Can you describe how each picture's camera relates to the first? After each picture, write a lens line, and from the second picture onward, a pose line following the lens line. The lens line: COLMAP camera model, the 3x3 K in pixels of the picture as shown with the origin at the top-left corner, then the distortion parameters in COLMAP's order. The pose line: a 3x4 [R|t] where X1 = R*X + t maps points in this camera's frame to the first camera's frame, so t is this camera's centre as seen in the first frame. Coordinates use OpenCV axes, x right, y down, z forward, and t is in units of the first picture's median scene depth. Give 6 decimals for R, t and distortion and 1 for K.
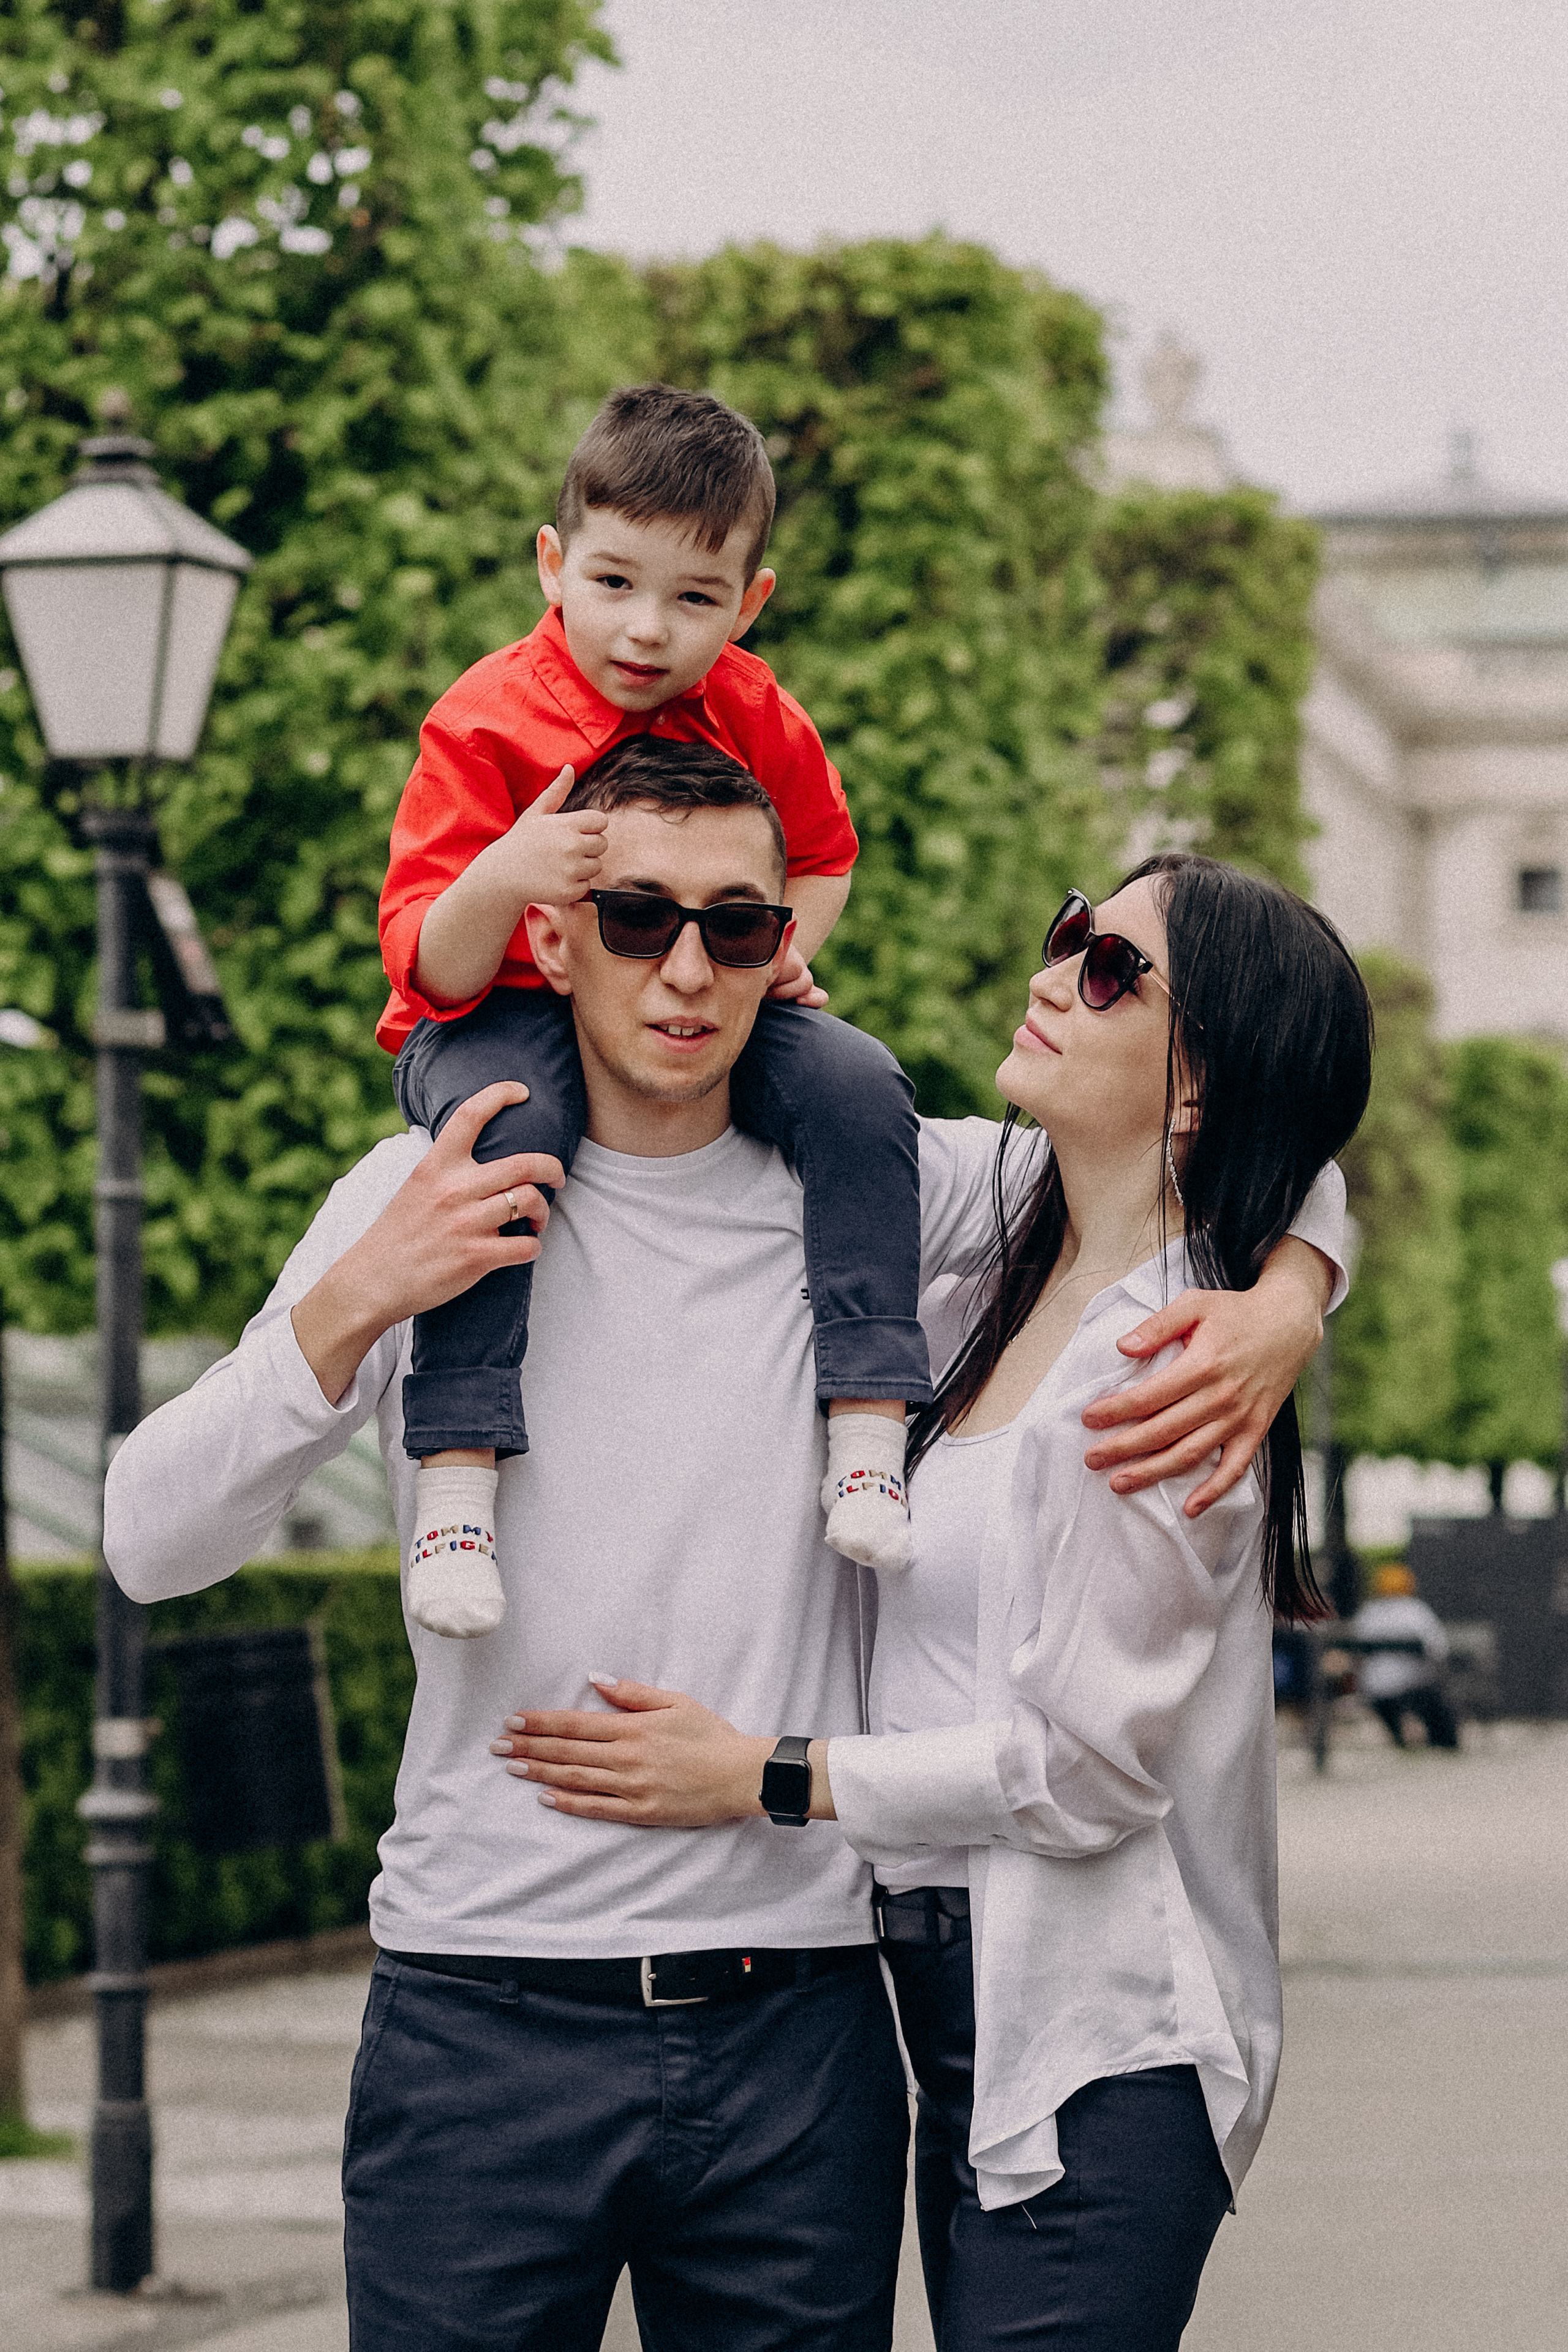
lens RADIAL K [[5704.4, 0, 780.9], [0, 5704.4, 1176.5], [0, 0, 1]] dist [0.066826, 0.000000]
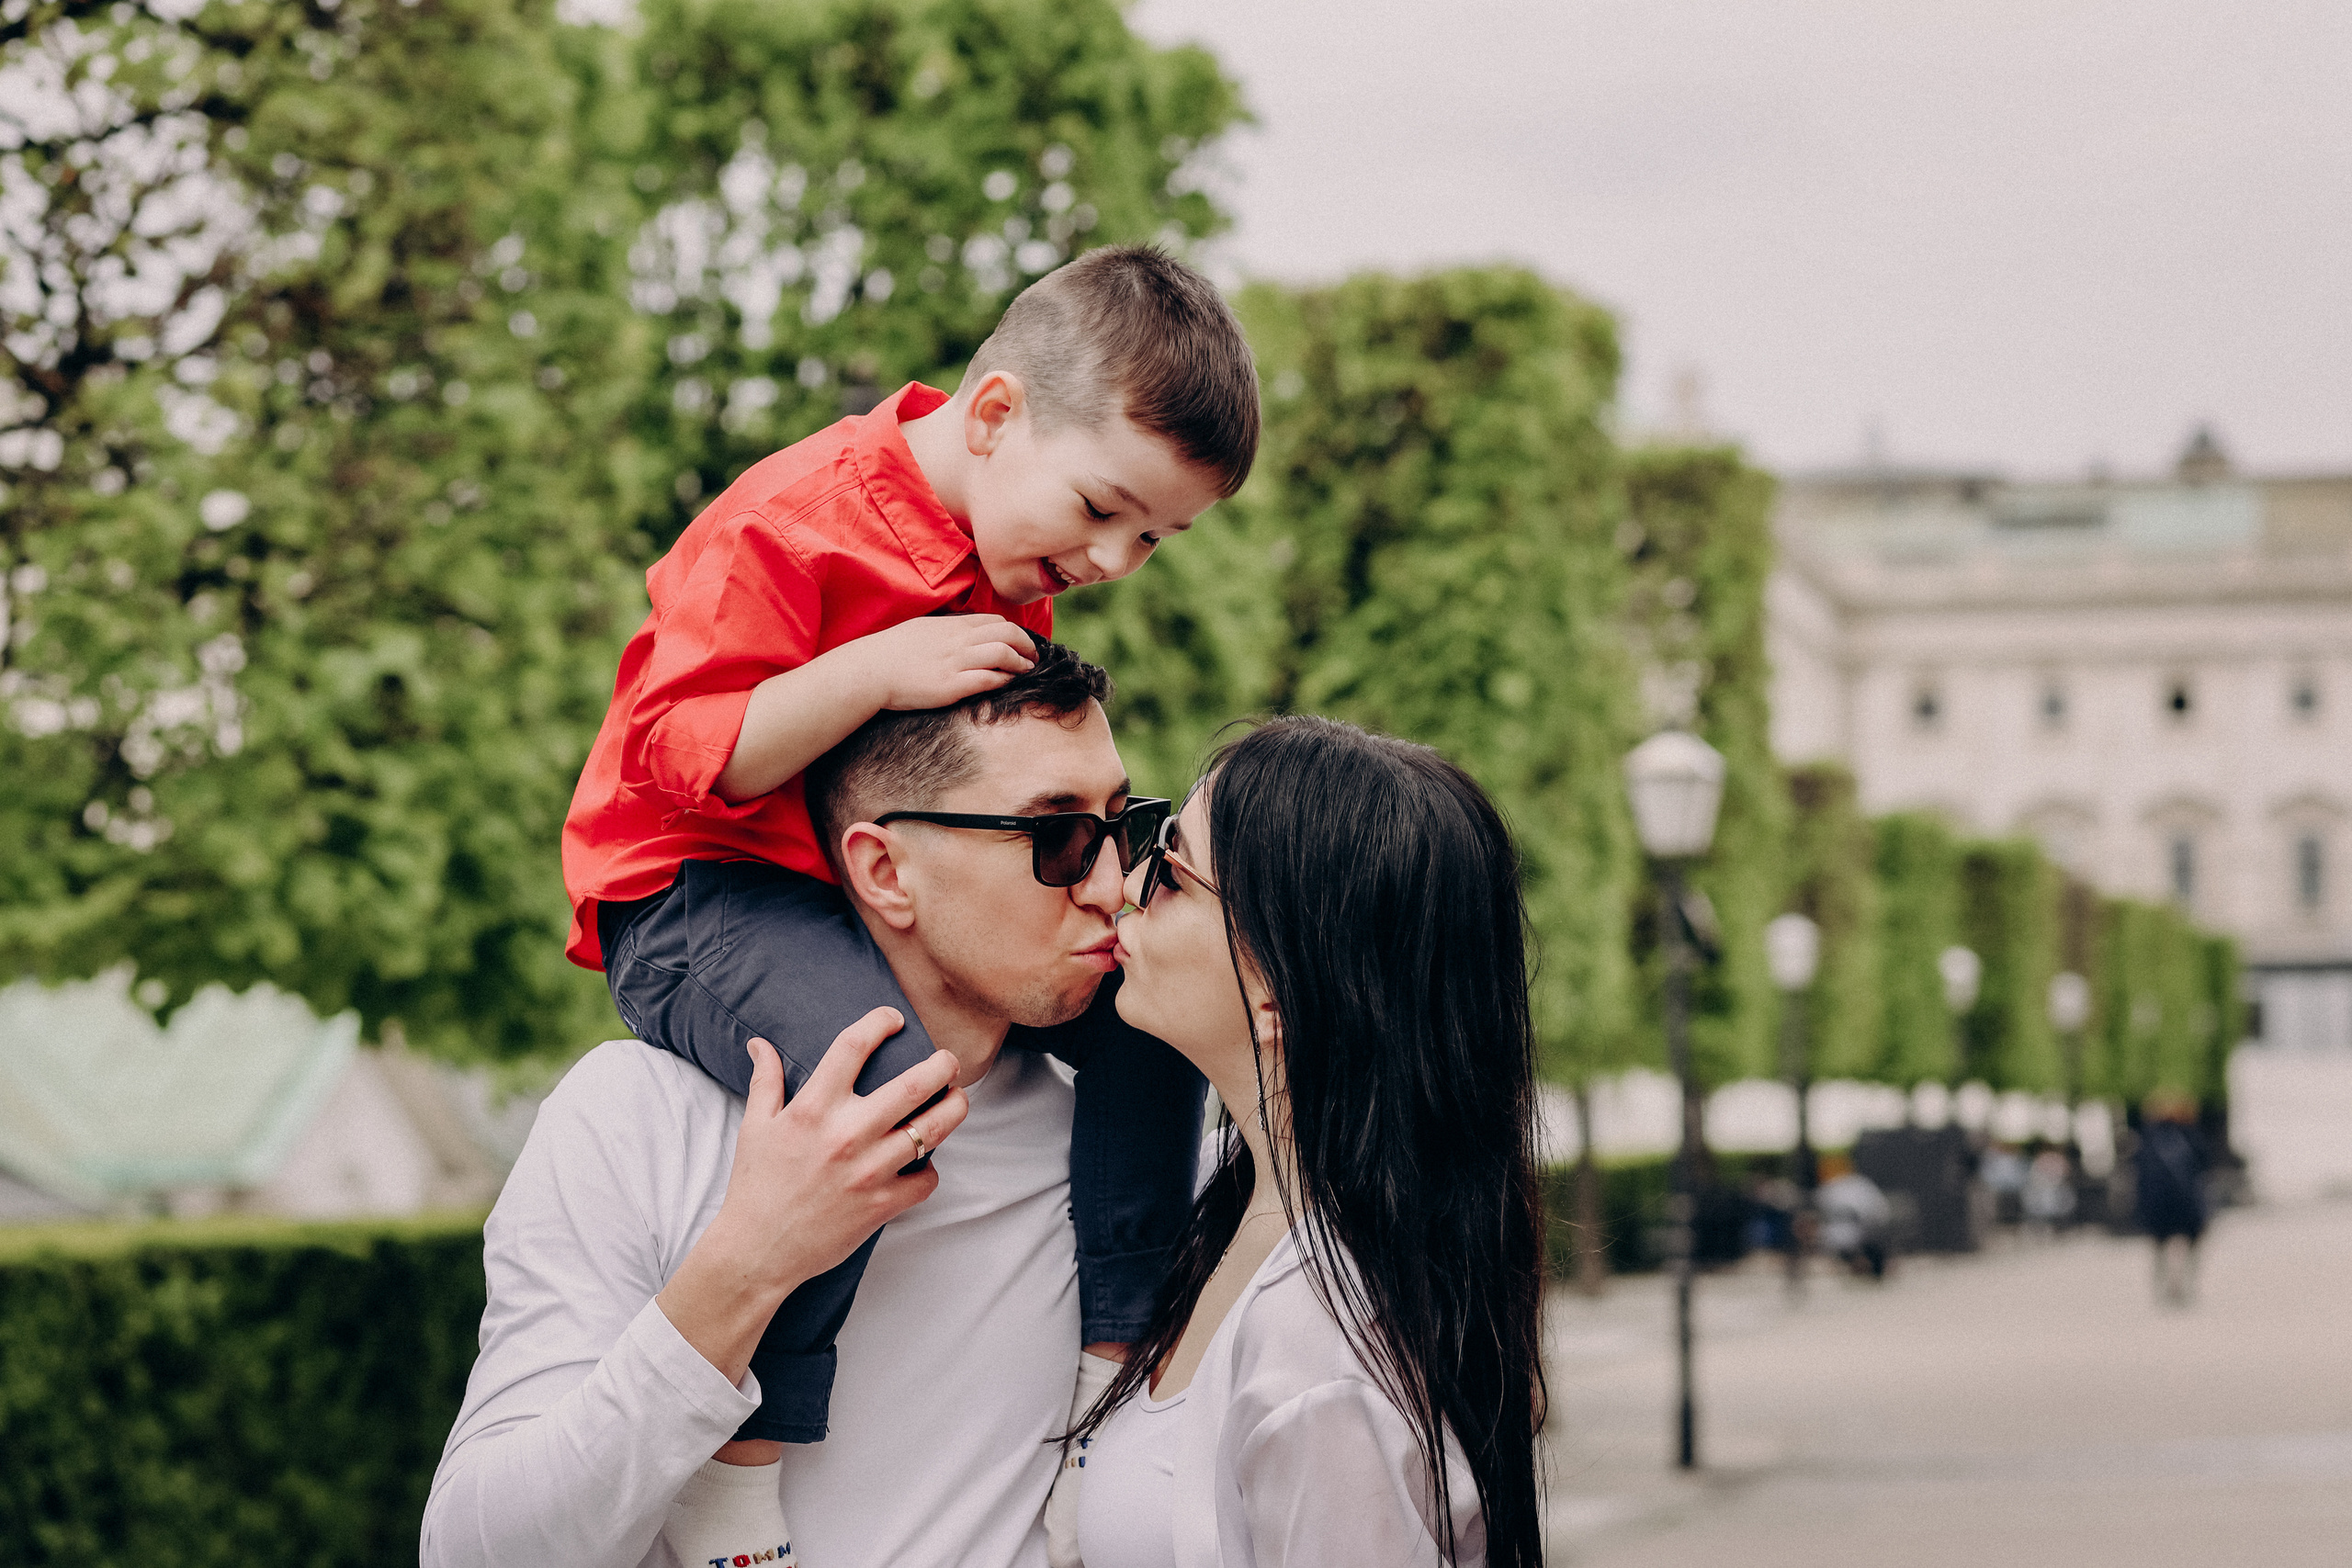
lens RADIAL K [[5703.8, 0, 1178.4], [0, 5703.8, 783.6], [0, 0, 1]] dist [0.066826, 0.000000]
pose [[0.999851, -0.017214, -0.001606, -0.054204], [0.017140, 0.999110, -0.038548, 0.020206], [0.002268, 0.038515, 0.999255, -0.431035]]
